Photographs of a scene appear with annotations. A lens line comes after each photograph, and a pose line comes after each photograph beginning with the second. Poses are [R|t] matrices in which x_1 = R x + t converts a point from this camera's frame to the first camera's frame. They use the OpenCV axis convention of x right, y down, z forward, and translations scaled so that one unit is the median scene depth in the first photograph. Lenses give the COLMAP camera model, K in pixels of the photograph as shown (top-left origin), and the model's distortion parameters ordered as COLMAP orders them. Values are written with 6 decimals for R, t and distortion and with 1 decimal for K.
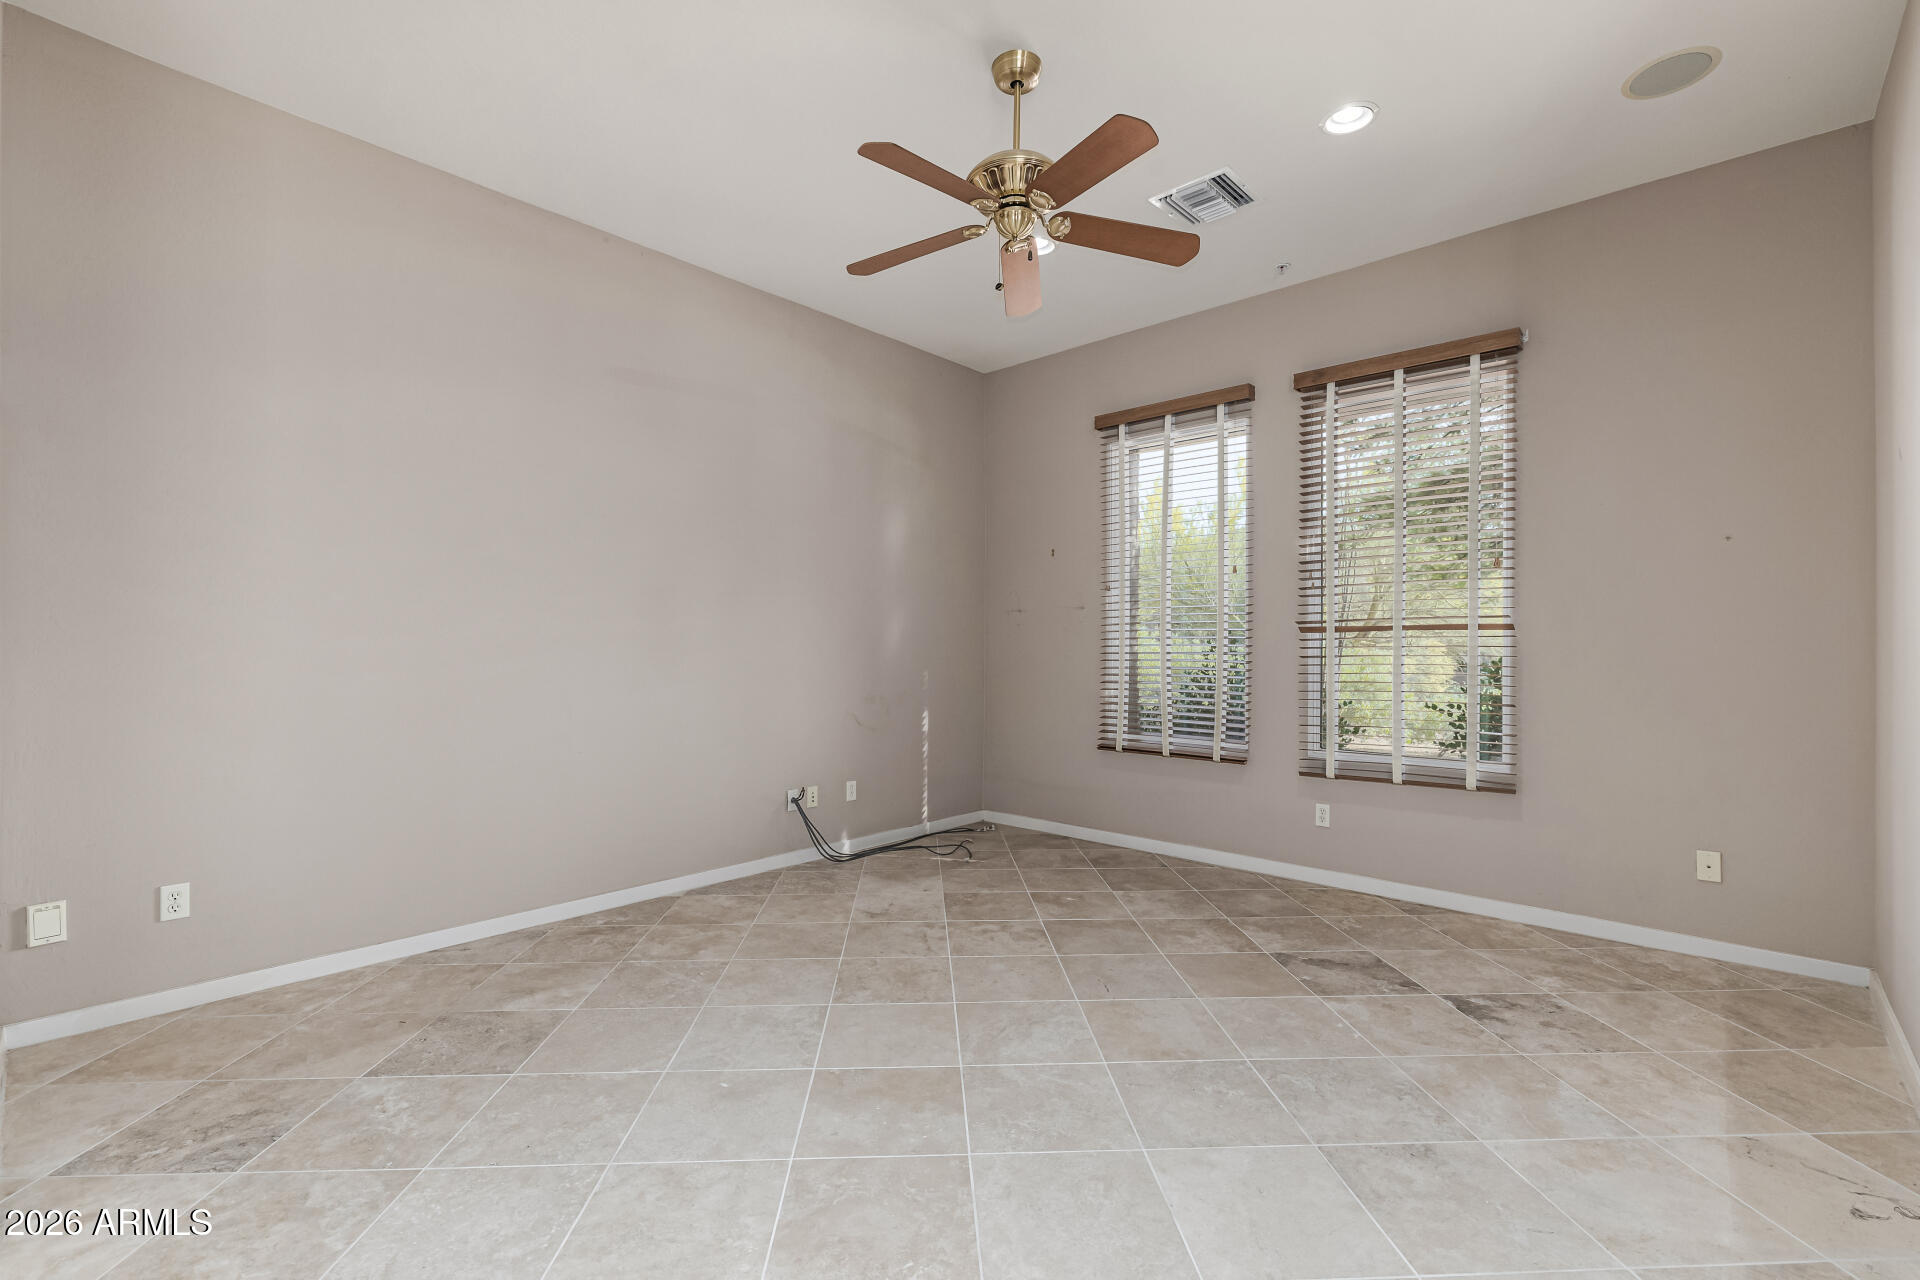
lens RADIAL K [[832.6, 0, 961.0], [0, 832.6, 642.5], [0, 0, 1]] dist [-0.001288, 0.000730]
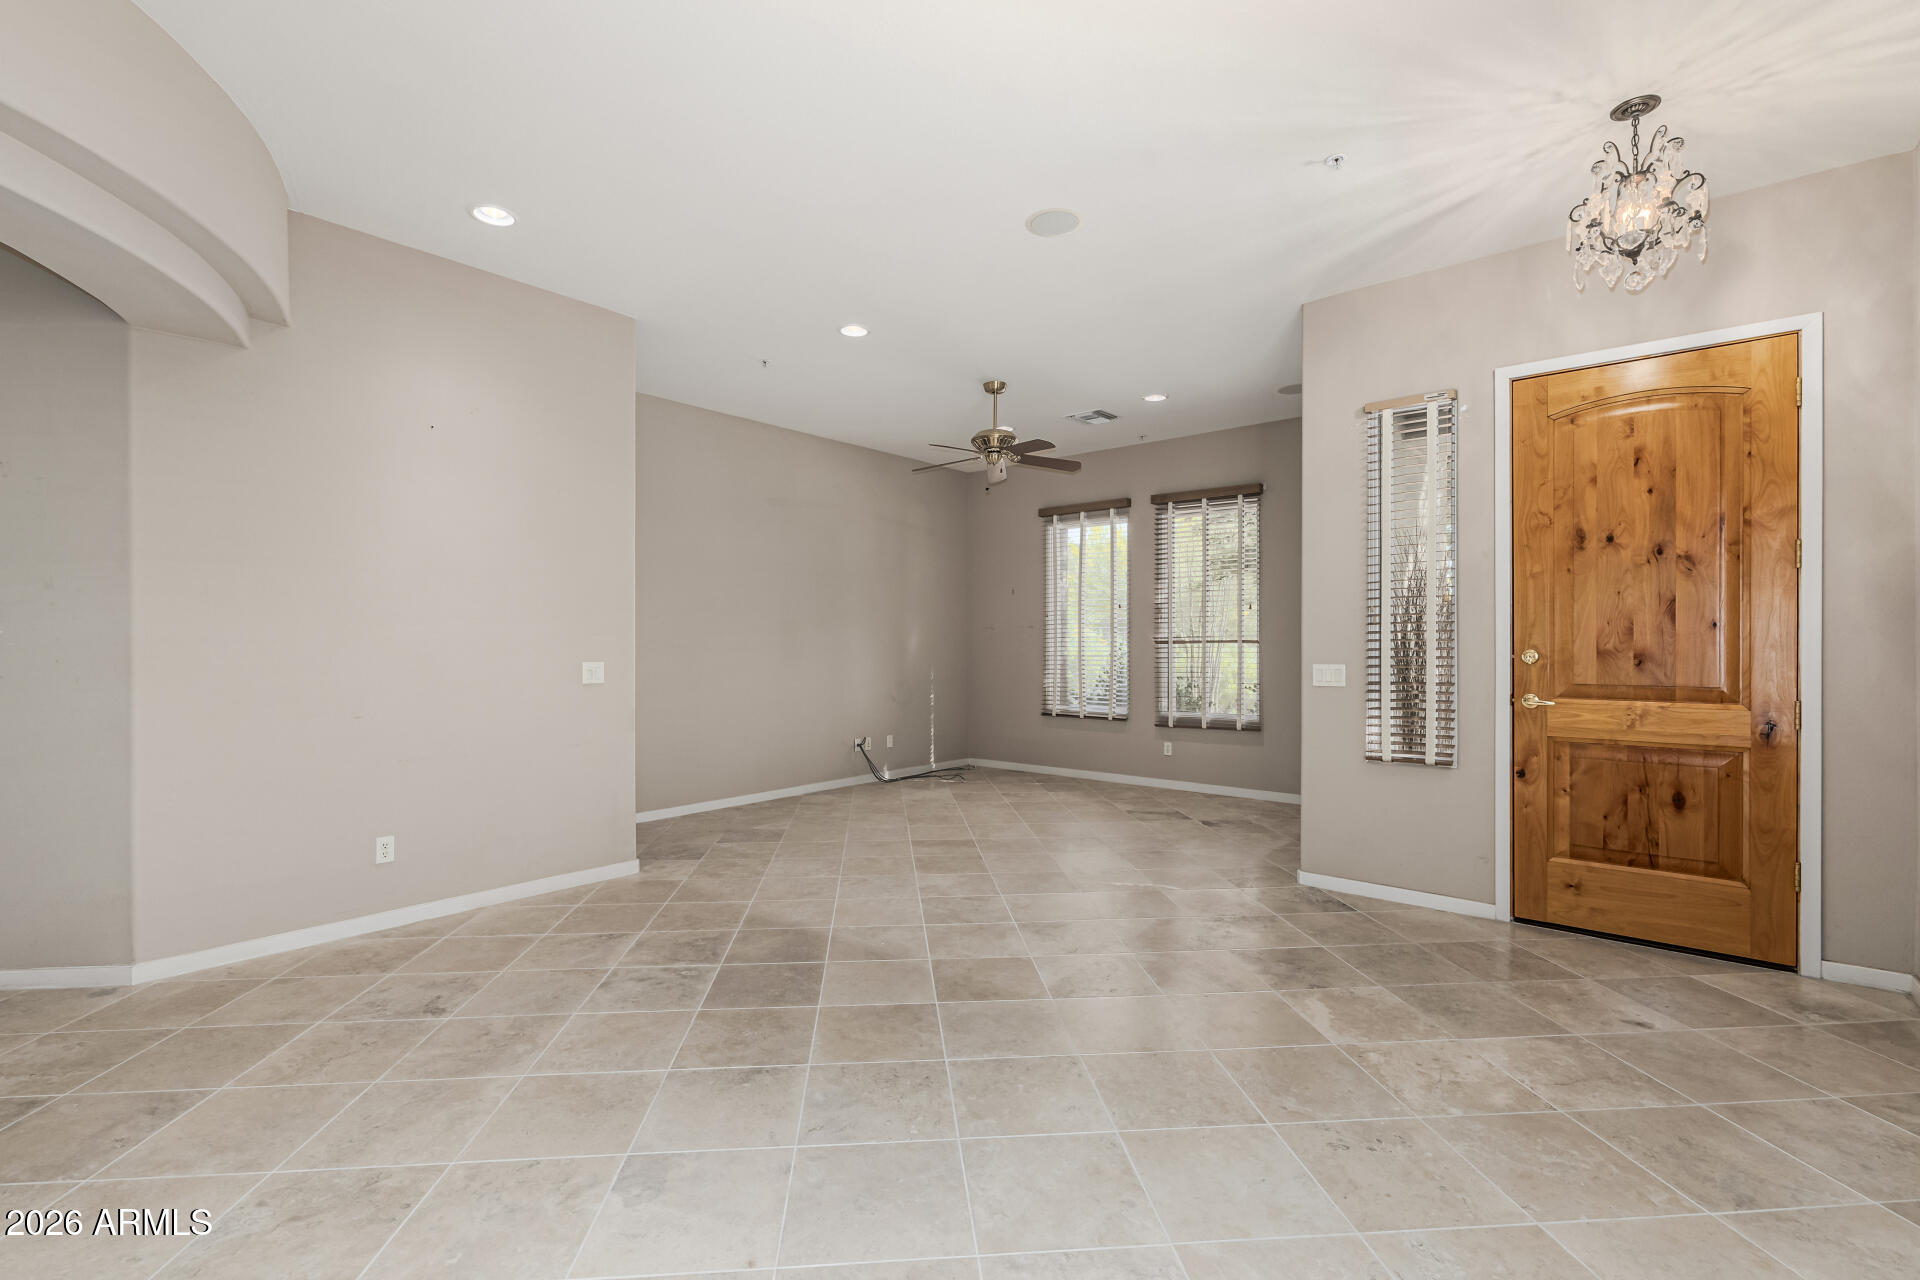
lens RADIAL K [[832.6, 0, 976.2], [0, 832.6, 639.9], [0, 0, 1]] dist [-0.001288, 0.000730]
pose [[0.997972, -0.002870, 0.063587, -0.074744], [0.002848, 0.999996, 0.000430, -0.022182], [-0.063588, -0.000248, 0.997976, -0.712045]]
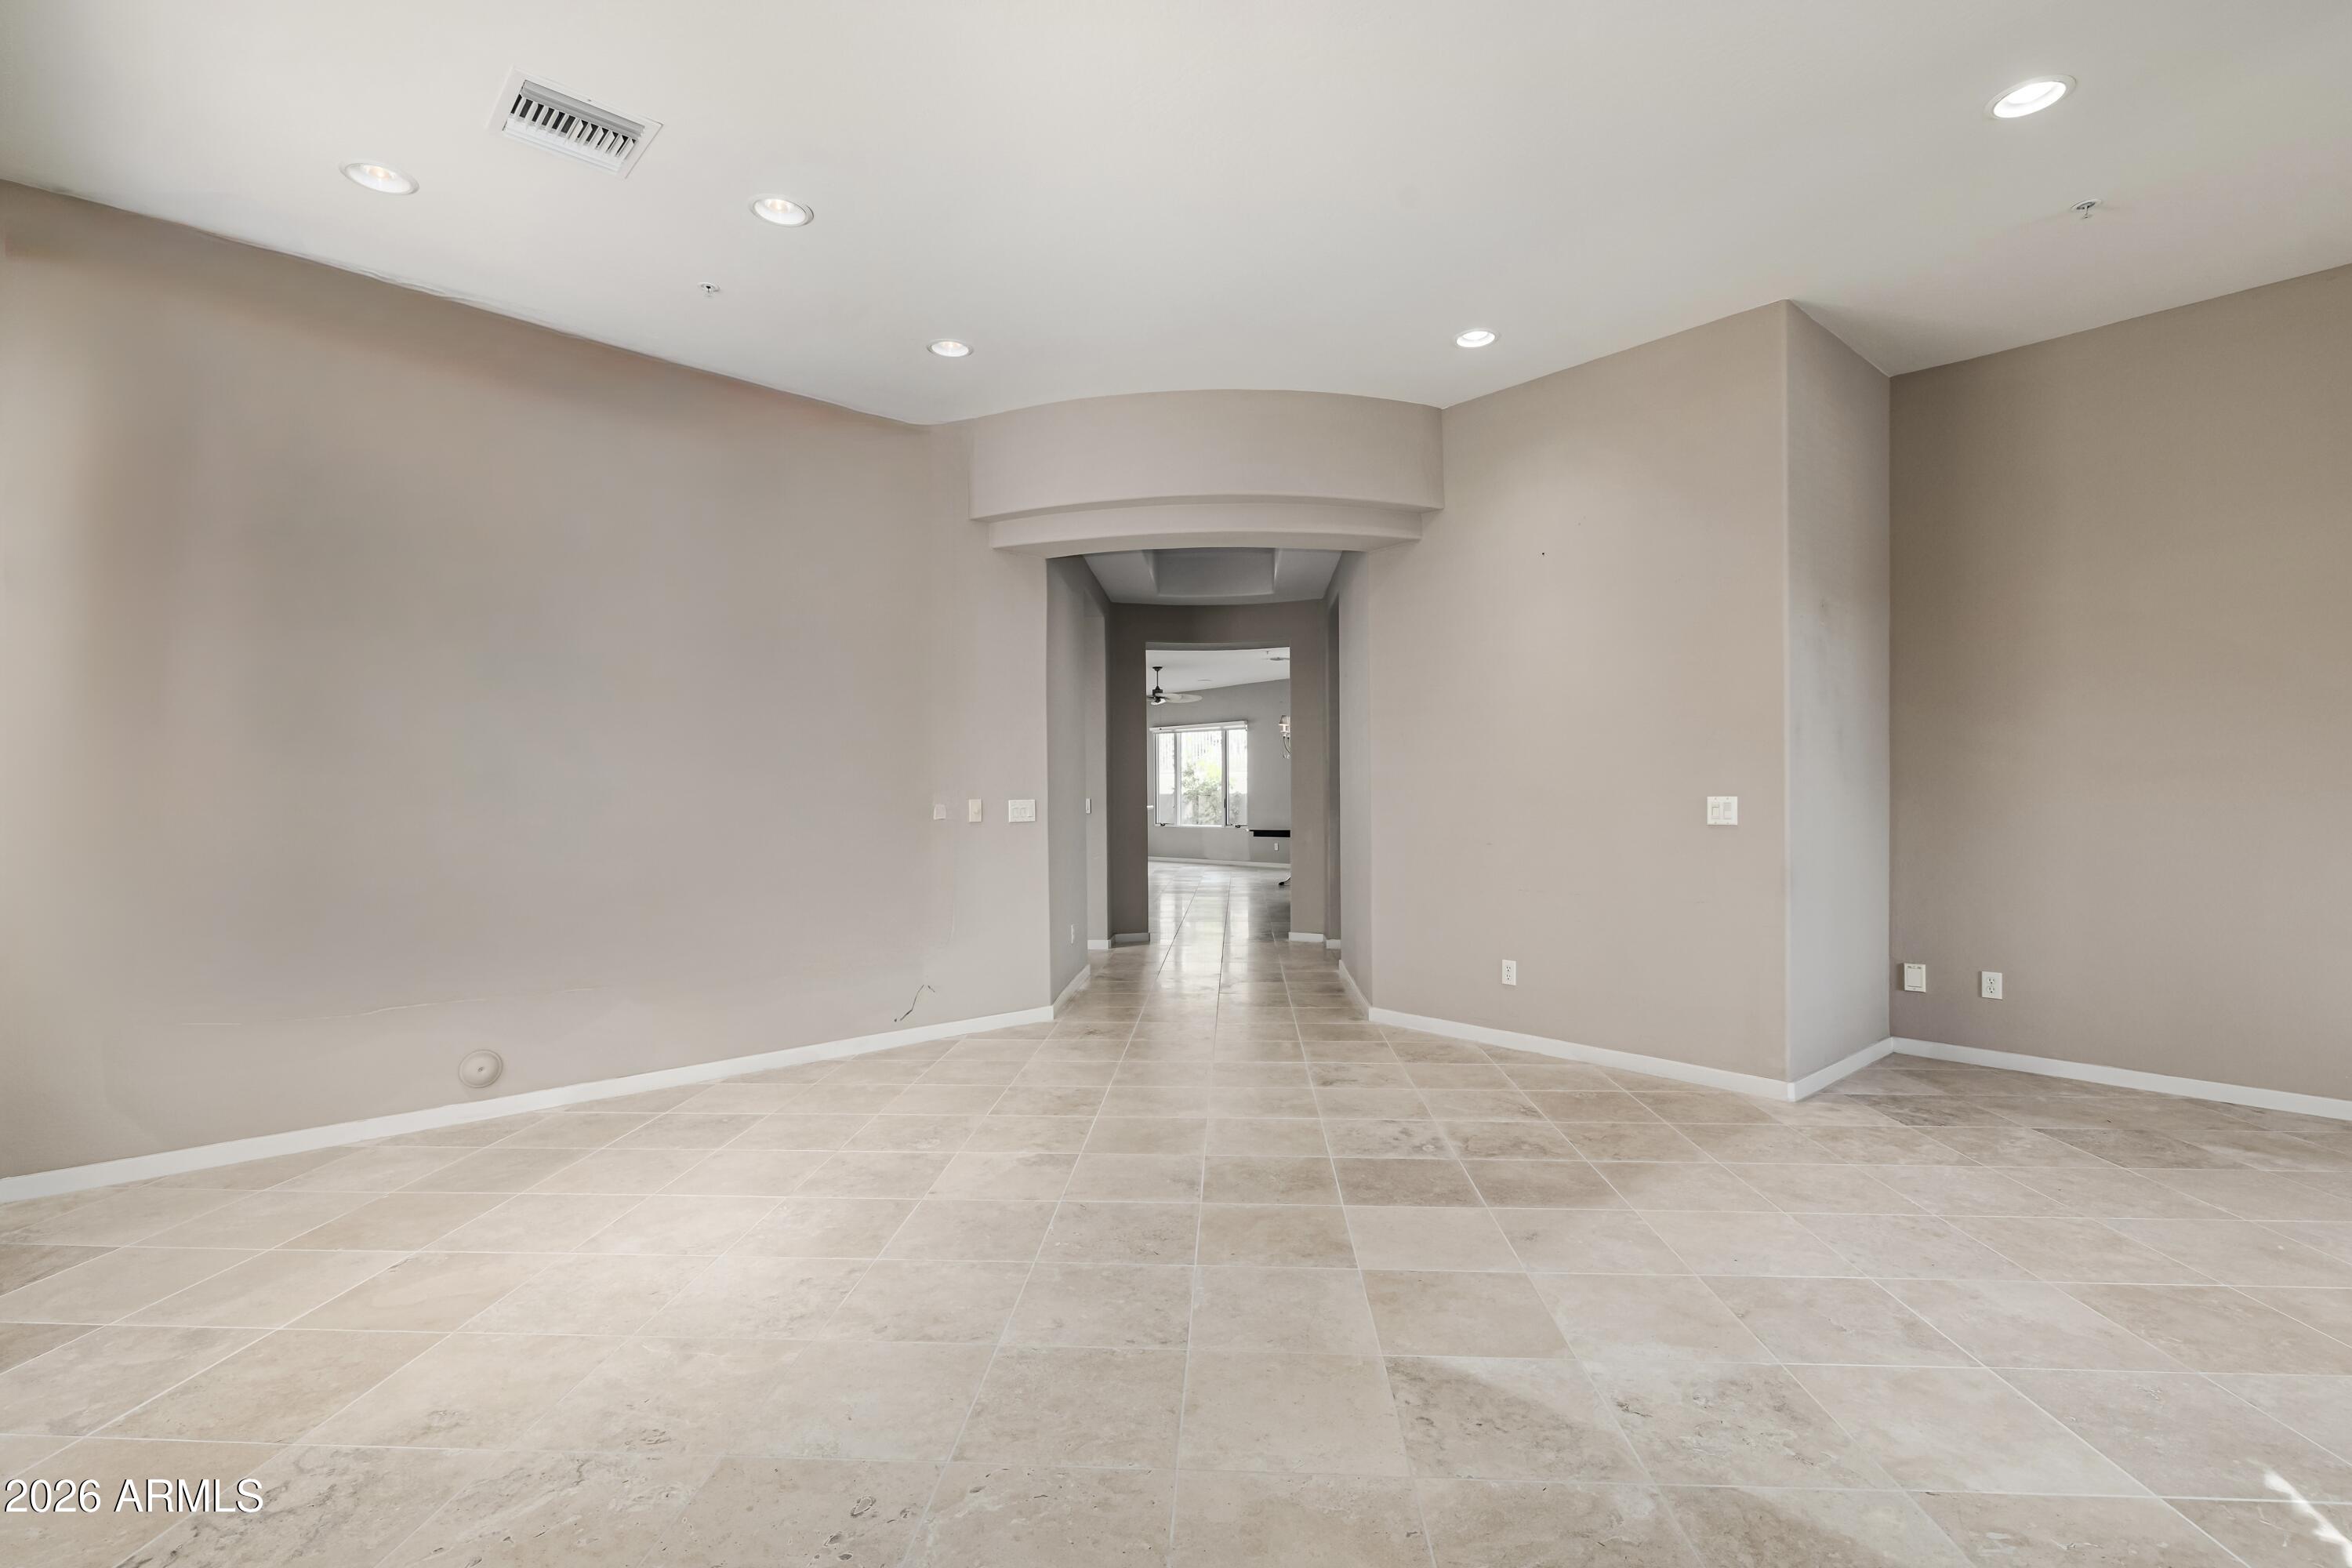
lens RADIAL K [[1103.3, 0, 1167.5], [0, 1103.3, 792.6], [0, 0, 1]] dist [0.001696, 0.000046]
pose [[-0.108400, -0.005827, -0.994090, 0.587179], [0.012036, 0.999902, -0.007174, 0.001352], [0.994035, -0.012743, -0.108319, -0.067435]]
